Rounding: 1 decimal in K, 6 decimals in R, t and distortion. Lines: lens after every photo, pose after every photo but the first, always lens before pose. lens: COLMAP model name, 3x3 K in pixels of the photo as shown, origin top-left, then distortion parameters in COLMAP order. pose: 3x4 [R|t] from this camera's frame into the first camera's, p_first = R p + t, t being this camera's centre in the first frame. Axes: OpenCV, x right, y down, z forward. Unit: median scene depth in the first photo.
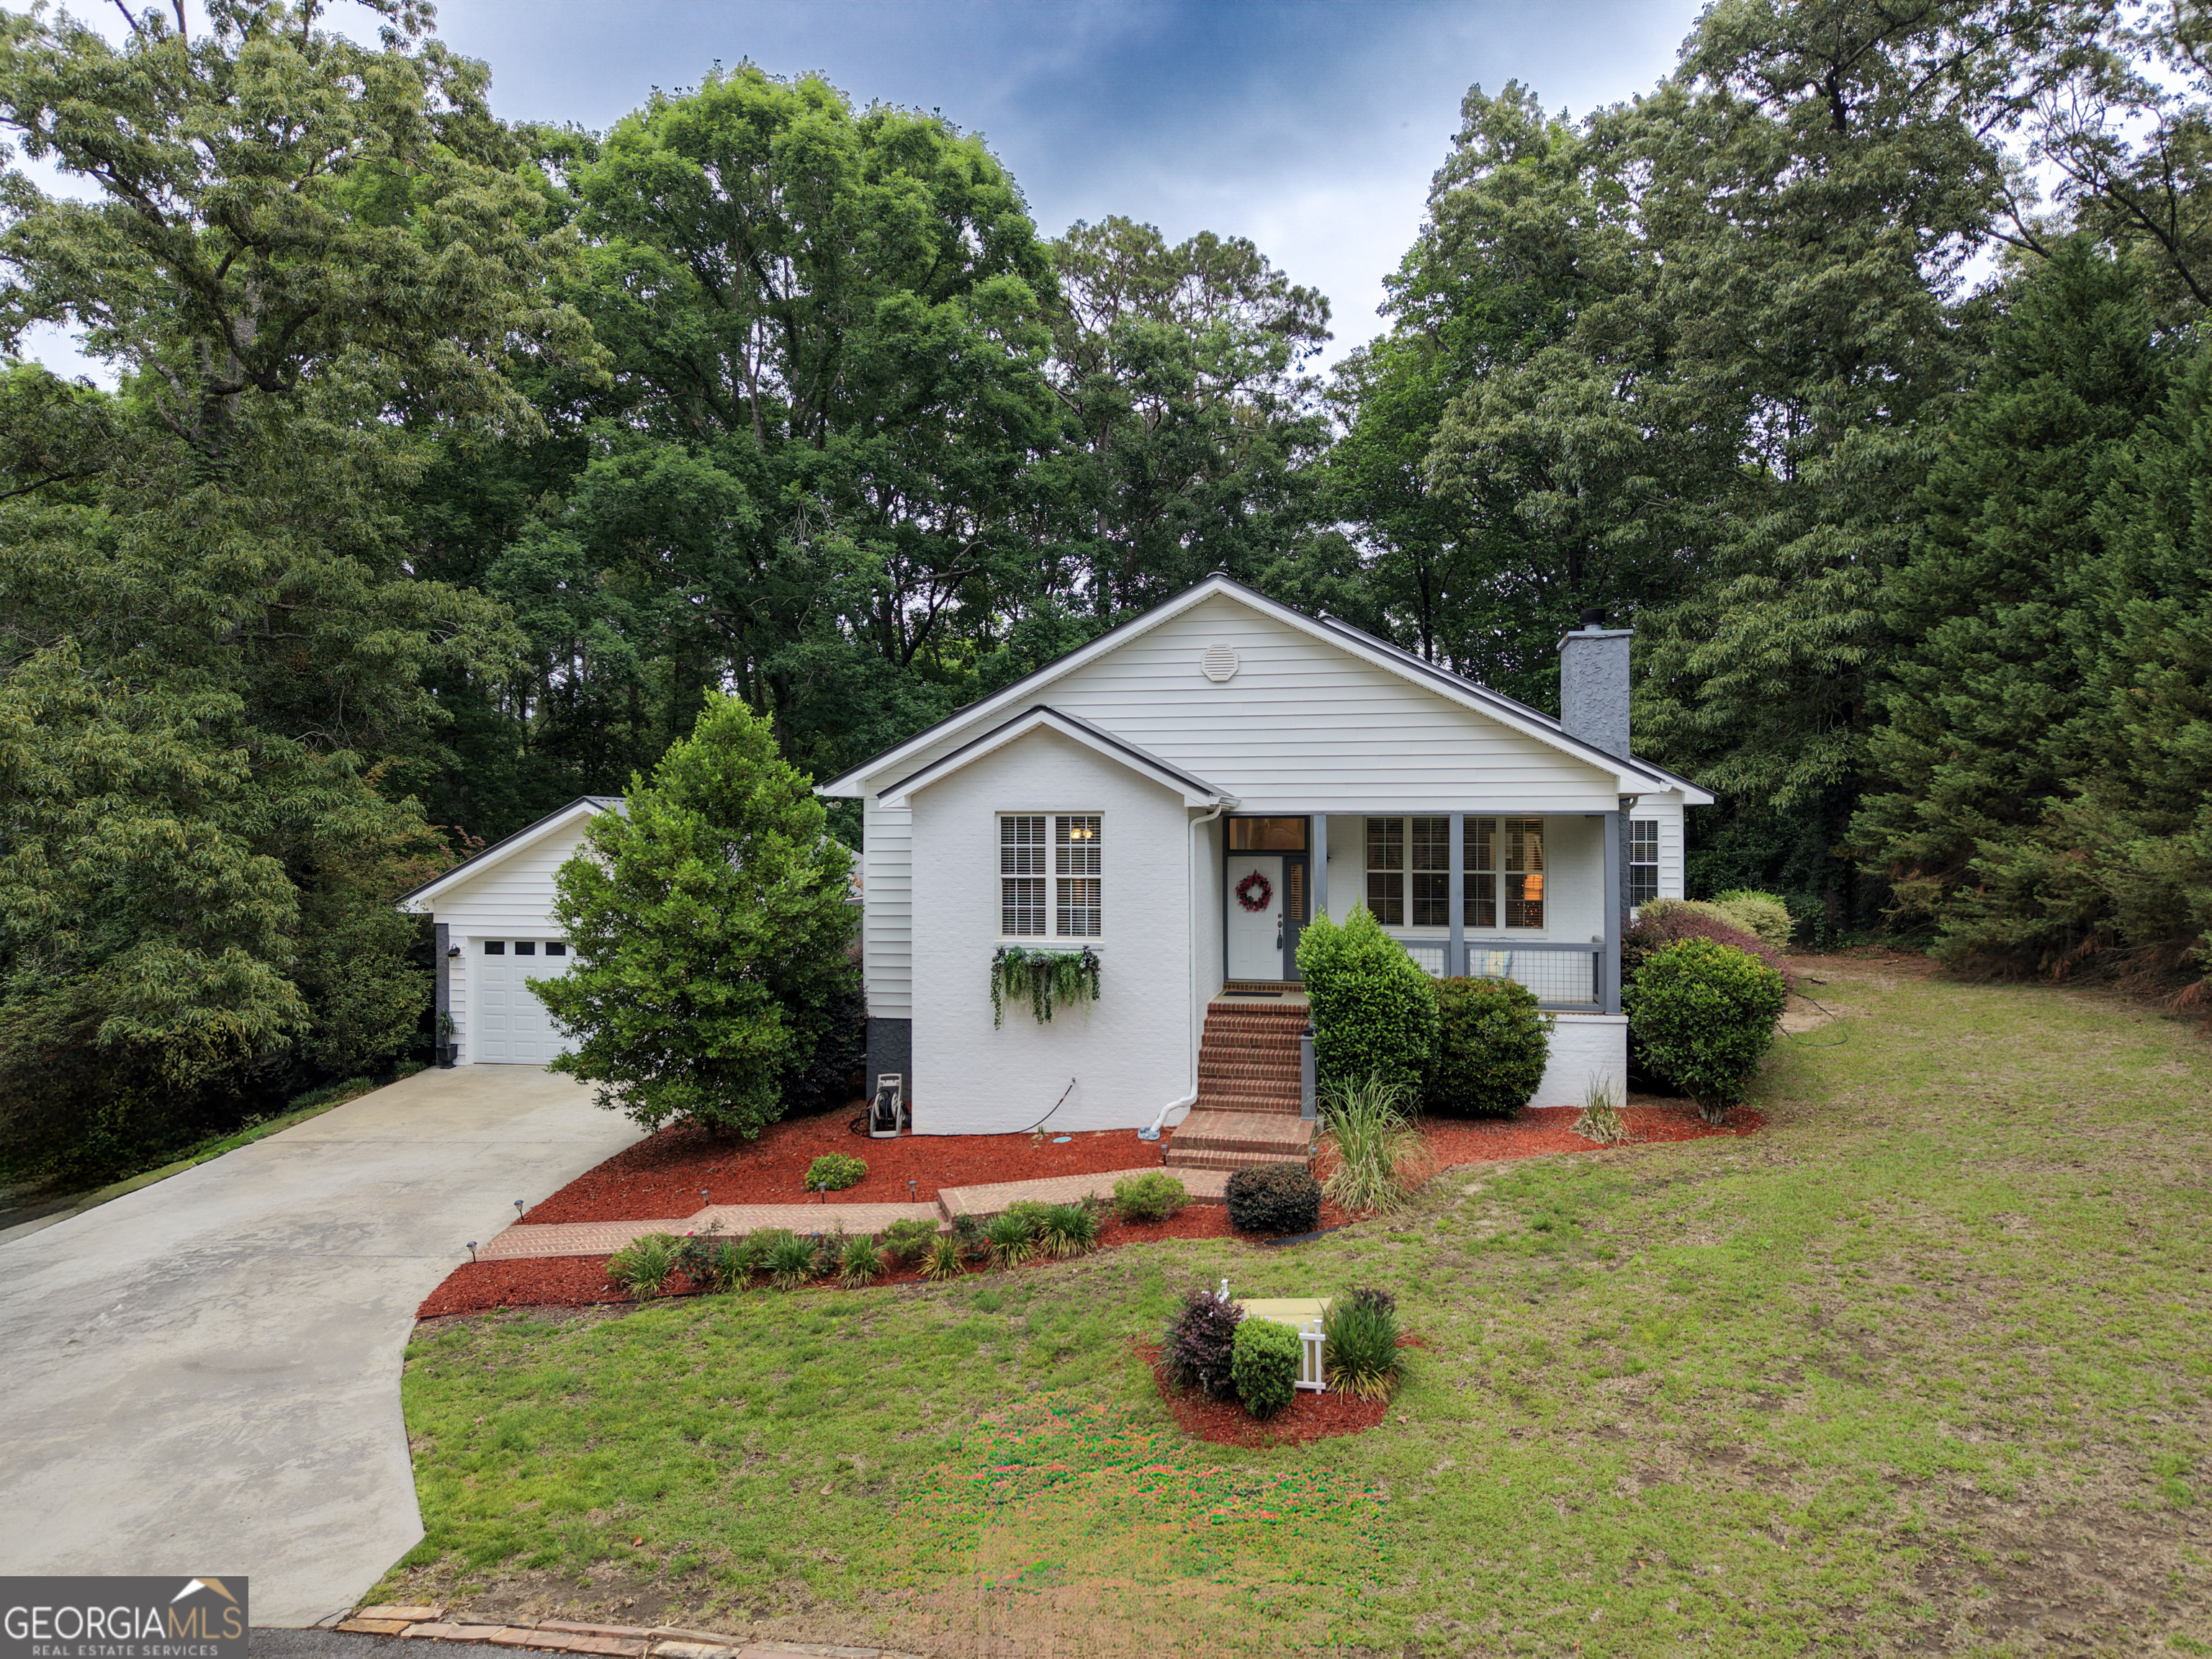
lens RADIAL K [[1487.9, 0, 1100.2], [0, 1487.9, 833.0], [0, 0, 1]] dist [0.021046, -0.018465]
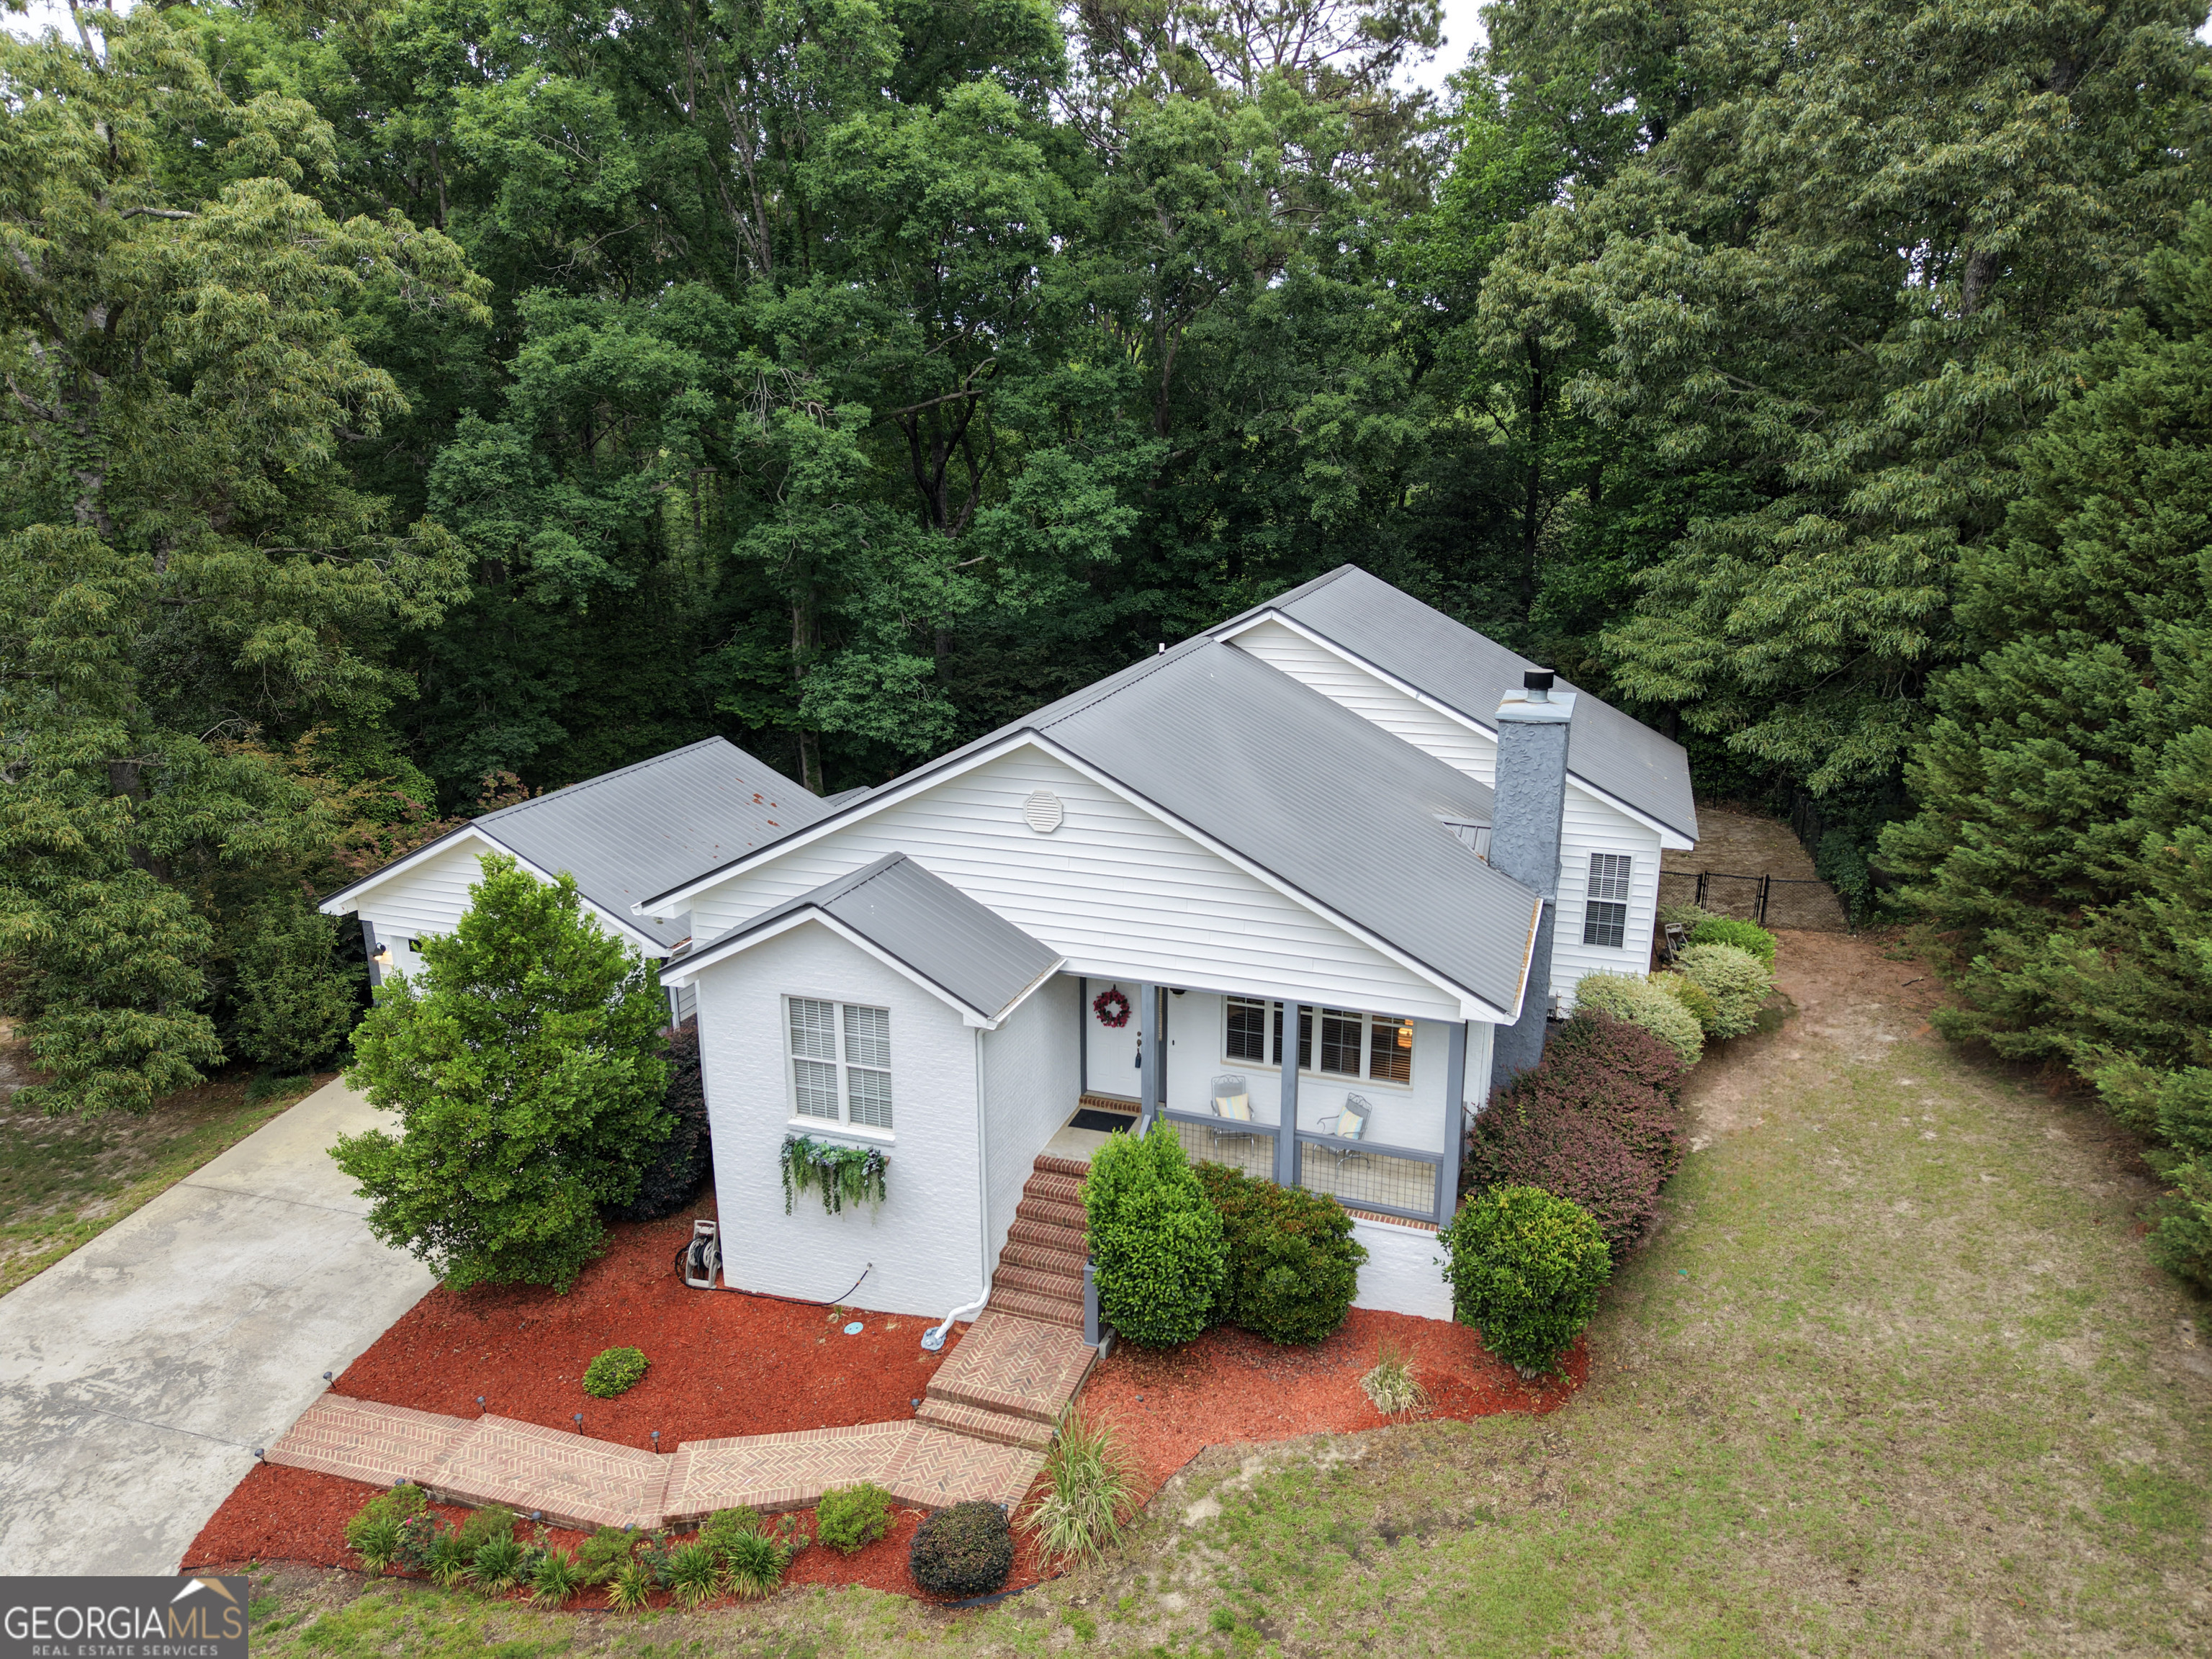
lens RADIAL K [[1488.6, 0, 1097.2], [0, 1488.6, 837.3], [0, 0, 1]] dist [0.004376, -0.000081]
pose [[0.990570, 0.035015, -0.132458, 0.217240], [0.002291, 0.962422, 0.271550, -0.319956], [0.136989, -0.269292, 0.953266, 0.145404]]
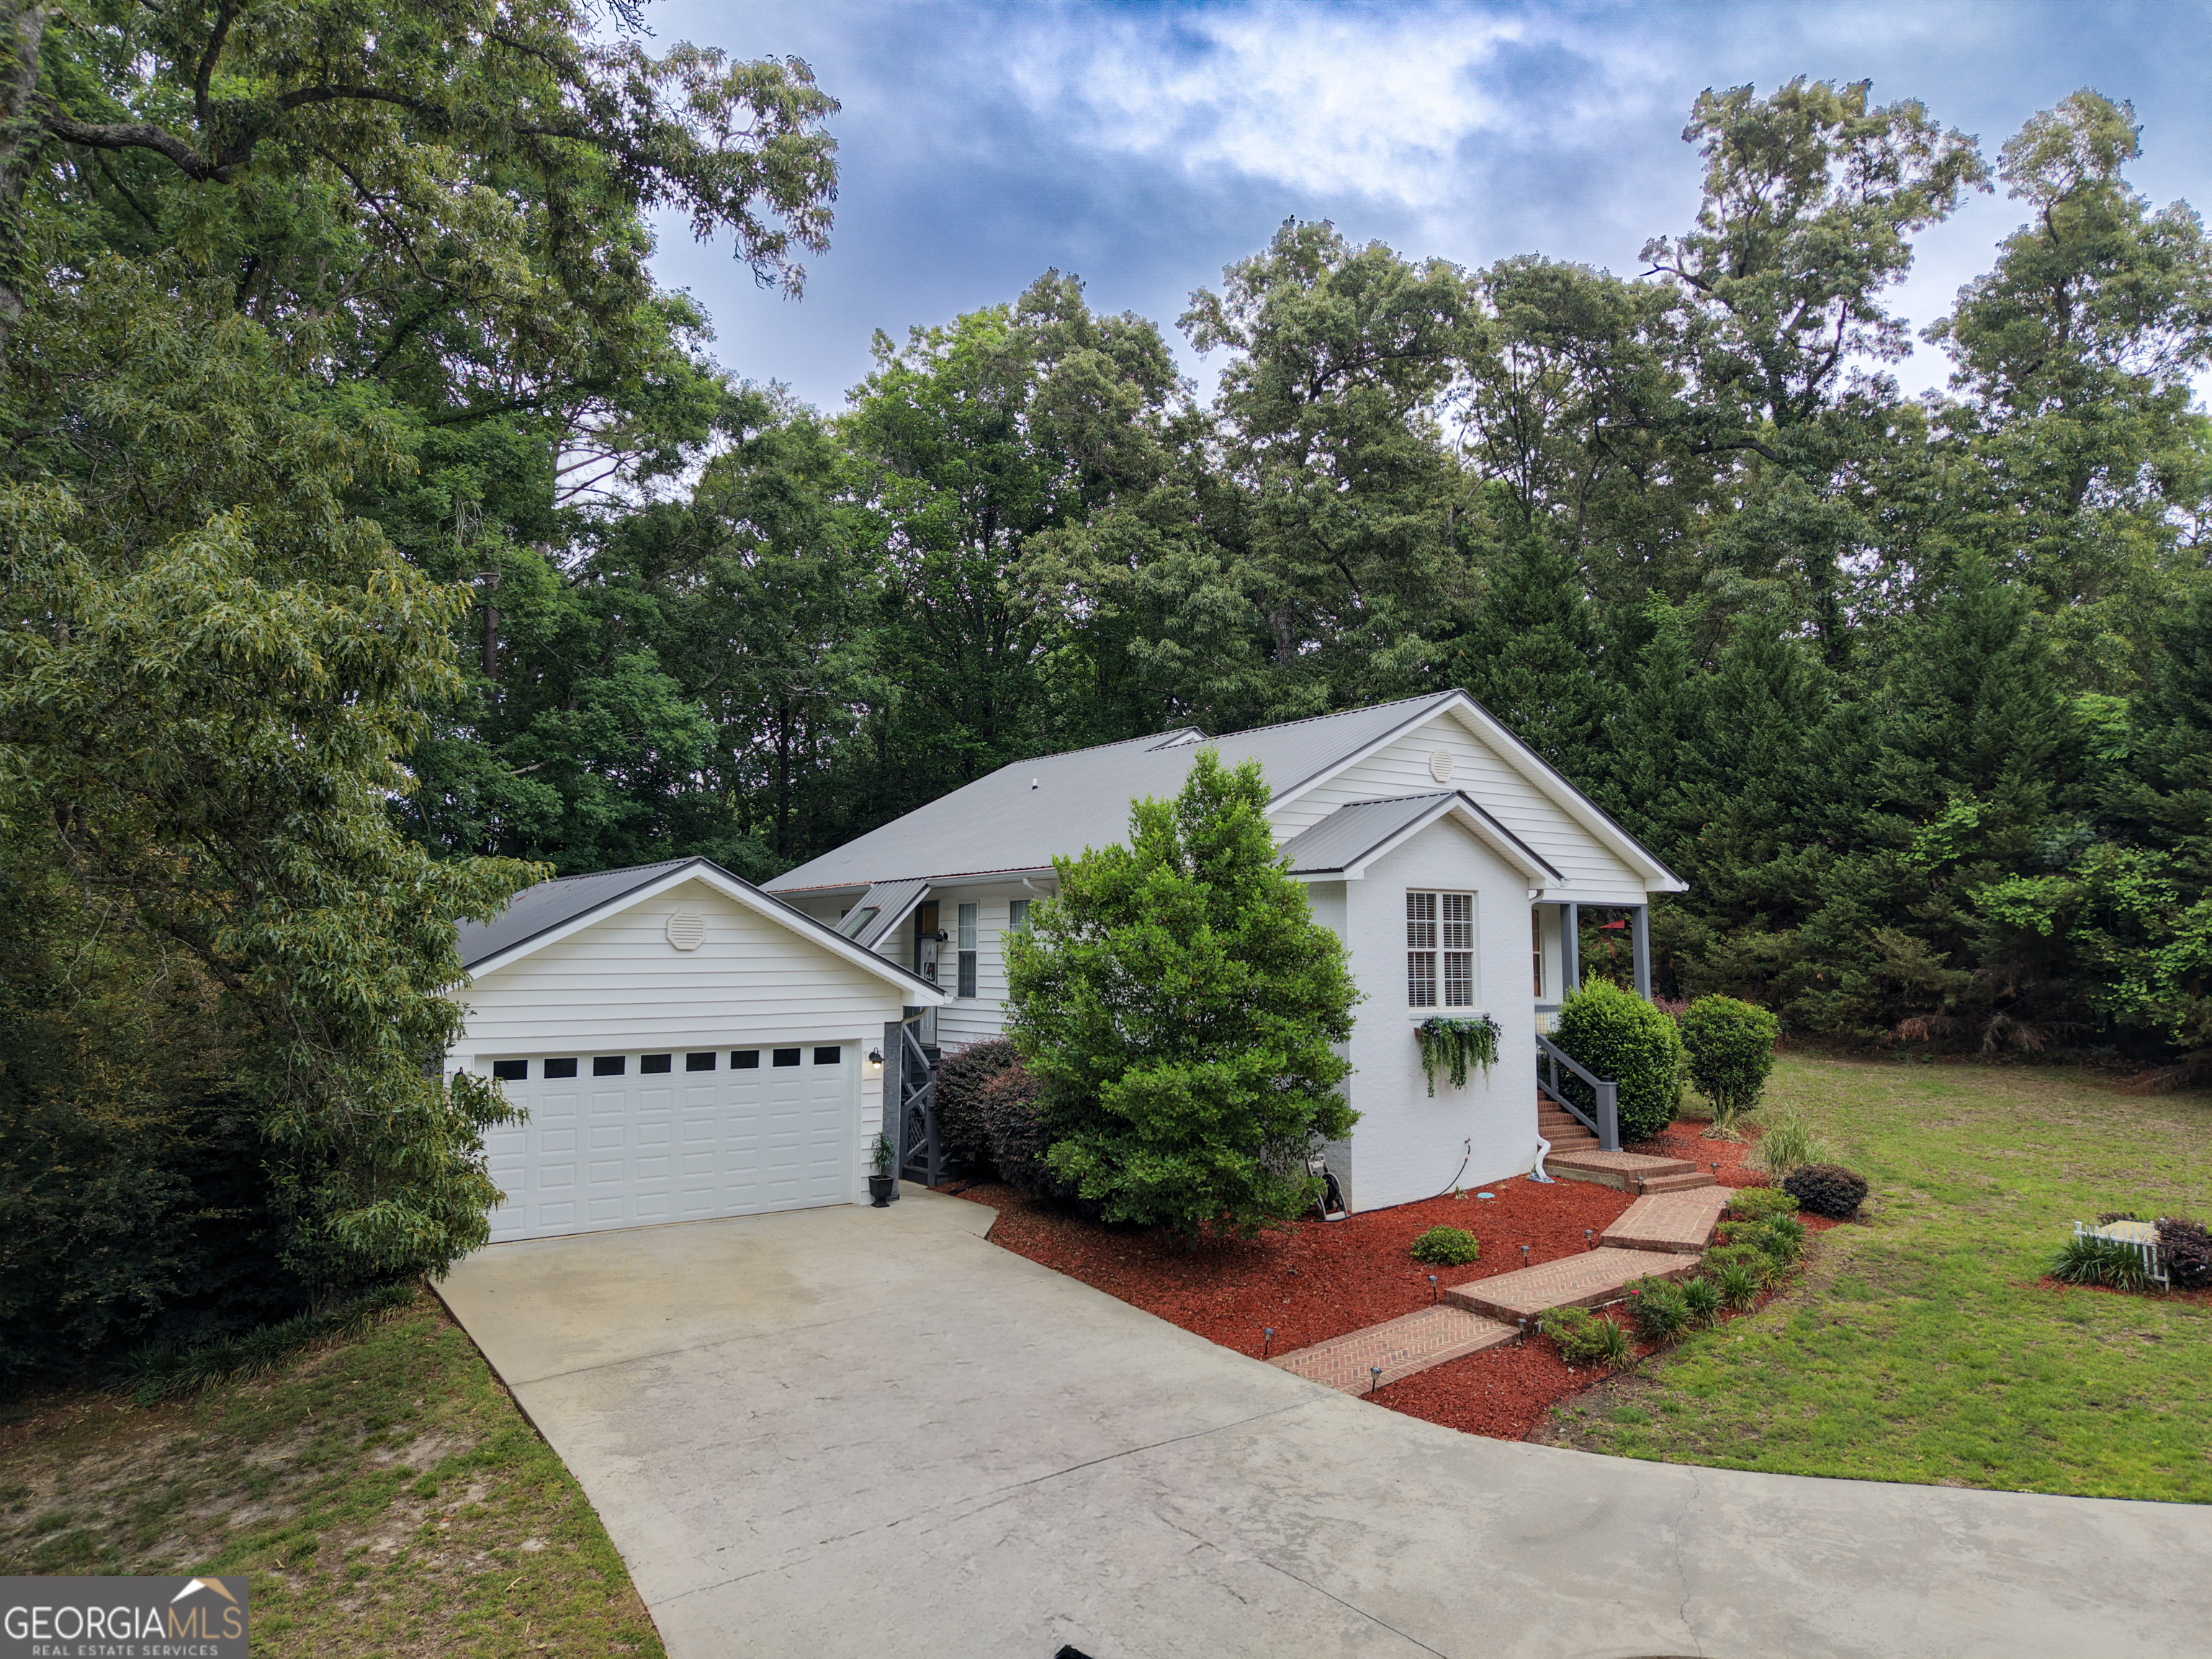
lens RADIAL K [[1487.9, 0, 1100.2], [0, 1487.9, 833.0], [0, 0, 1]] dist [0.021046, -0.018465]
pose [[0.682262, 0.062296, 0.728449, -0.874591], [0.001875, 0.996211, -0.086951, 0.033508], [-0.731106, 0.060689, 0.679560, 0.390003]]
